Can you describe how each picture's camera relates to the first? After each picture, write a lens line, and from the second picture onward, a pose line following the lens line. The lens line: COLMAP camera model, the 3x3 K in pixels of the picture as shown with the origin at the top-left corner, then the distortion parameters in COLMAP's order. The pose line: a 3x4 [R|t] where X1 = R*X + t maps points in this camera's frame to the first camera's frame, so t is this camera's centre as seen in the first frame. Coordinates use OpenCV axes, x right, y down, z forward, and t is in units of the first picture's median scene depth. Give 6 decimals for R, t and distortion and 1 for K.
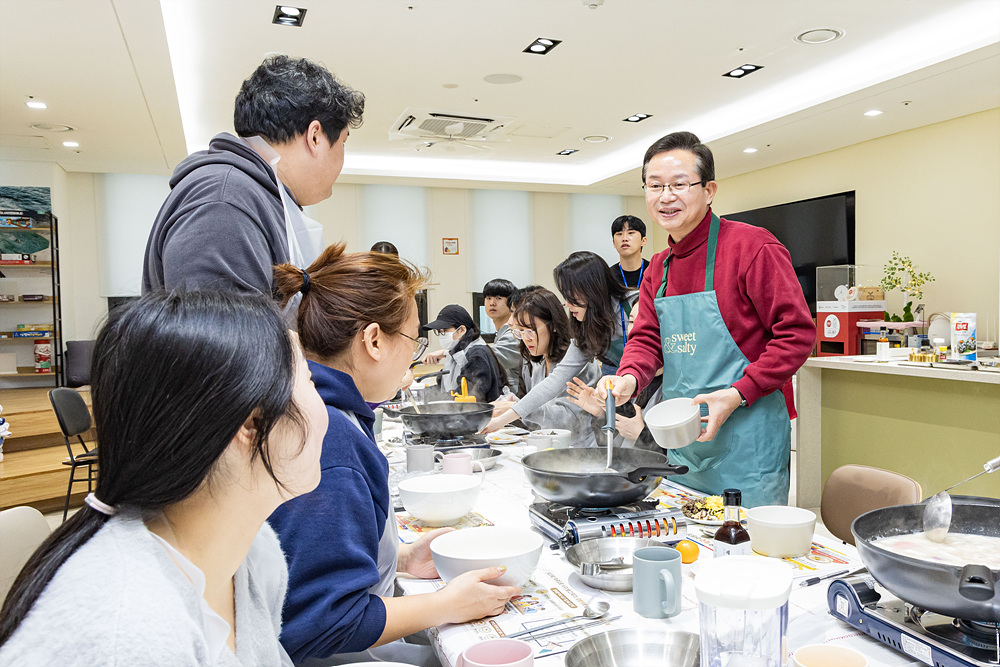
lens RADIAL K [[889.5, 0, 502.5], [0, 889.5, 360.5], [0, 0, 1]] dist [-0.013332, -0.005895]
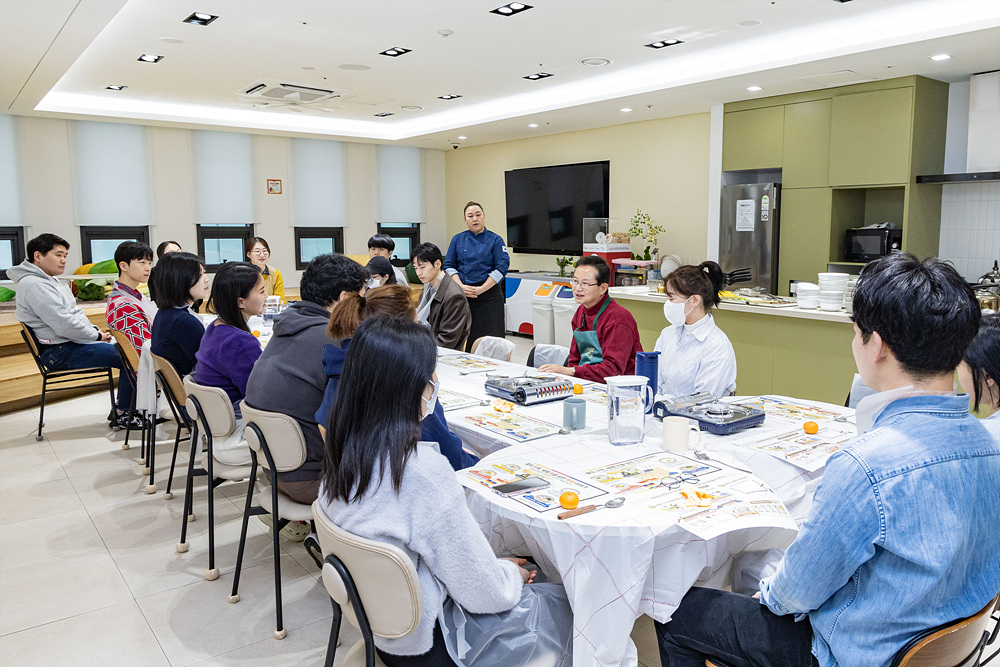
lens RADIAL K [[749.6, 0, 500.0], [0, 749.6, 333.5], [0, 0, 1]] dist [0.001696, 0.000050]
pose [[0.969228, -0.021156, 0.245253, -0.054925], [0.004728, 0.997716, 0.067379, -0.007867], [-0.246118, -0.064146, 0.967115, -0.087573]]
